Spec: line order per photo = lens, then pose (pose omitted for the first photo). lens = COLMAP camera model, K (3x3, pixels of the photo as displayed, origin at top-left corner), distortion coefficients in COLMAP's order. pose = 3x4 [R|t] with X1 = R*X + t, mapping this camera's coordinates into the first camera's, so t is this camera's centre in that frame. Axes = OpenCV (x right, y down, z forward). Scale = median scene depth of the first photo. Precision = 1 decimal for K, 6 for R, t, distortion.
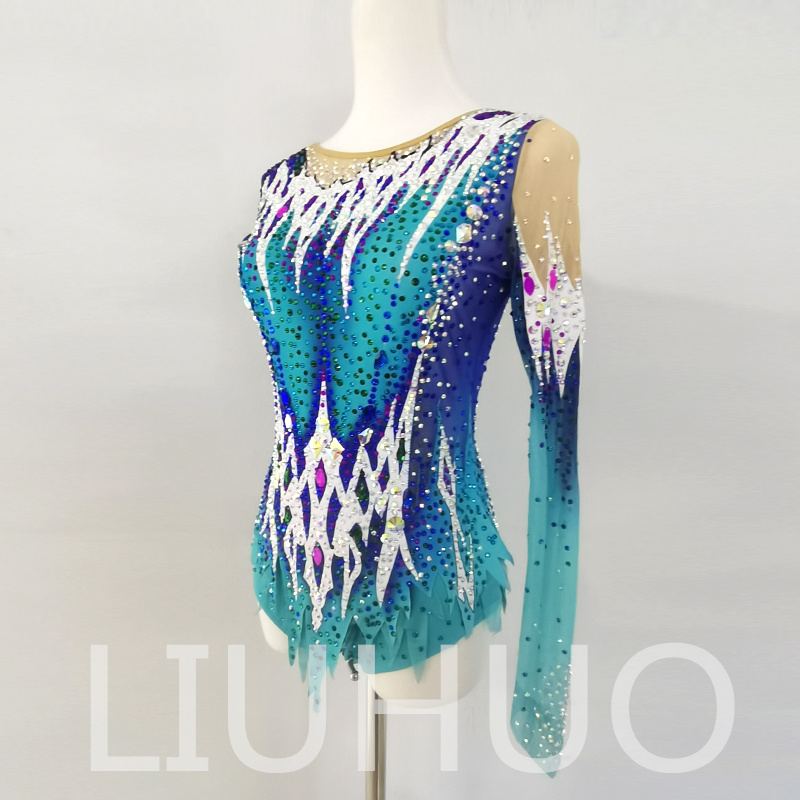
lens RADIAL K [[543.8, 0, 399.8], [0, 543.8, 410.1], [0, 0, 1]] dist [-0.003033, 0.000997]
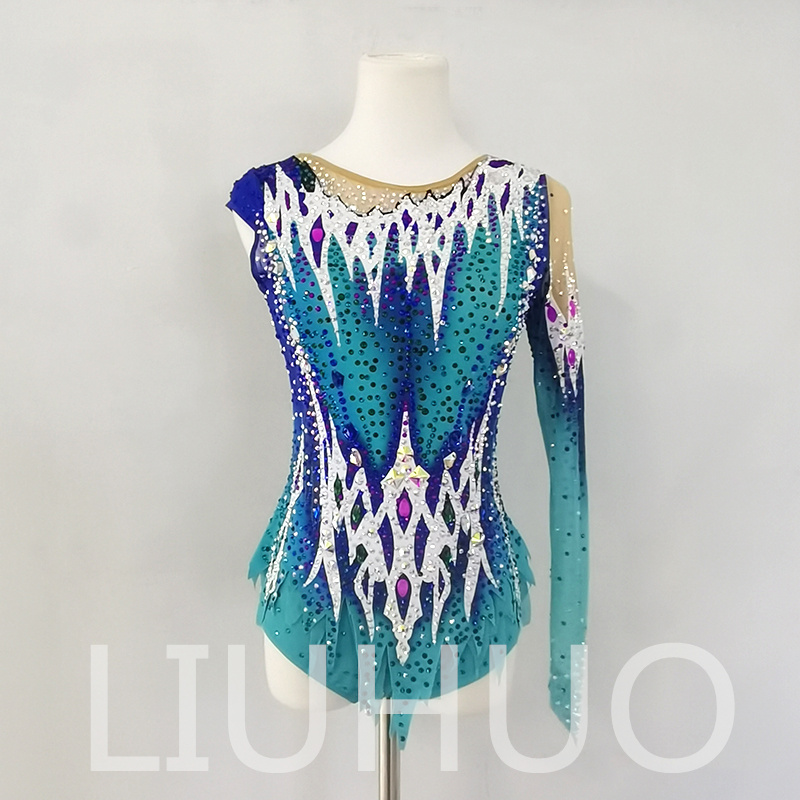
lens RADIAL K [[704.1, 0, 400.0], [0, 704.1, 400.0], [0, 0, 1]] dist [0.002731, -0.003201]
pose [[0.857977, -0.077163, 0.507860, -0.812096], [0.094725, 0.995465, -0.008780, -0.063686], [-0.504880, 0.055640, 0.861395, -0.127367]]
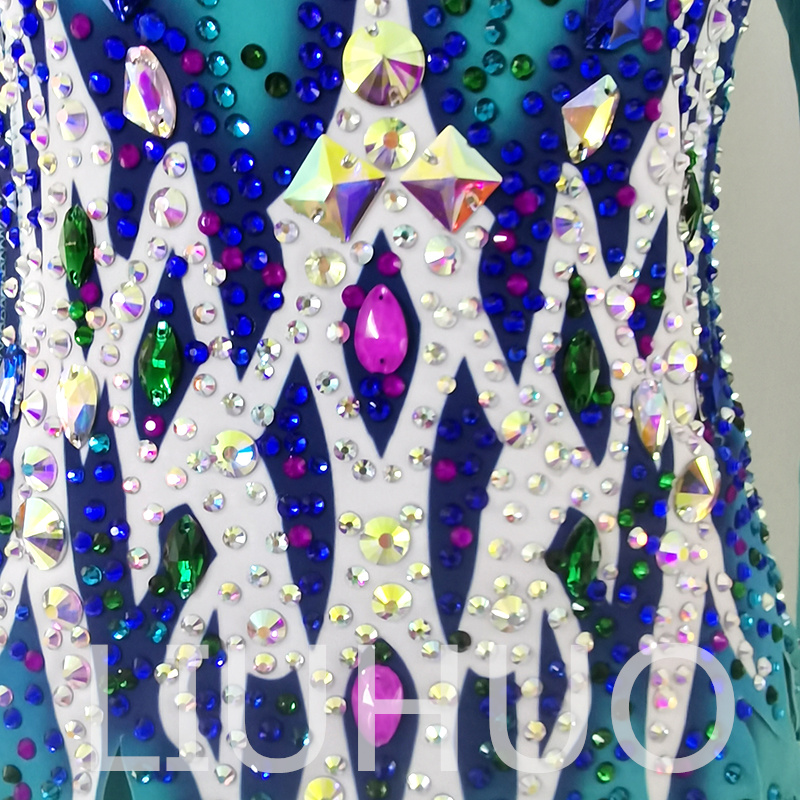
lens RADIAL K [[801.4, 0, 400.4], [0, 801.4, 424.3], [0, 0, 1]] dist [0.015918, 0.009917]
pose [[0.853573, -0.090704, 0.513017, -0.308986], [0.103487, 0.994624, 0.003670, 0.163674], [-0.510592, 0.049958, 0.858371, 0.744035]]
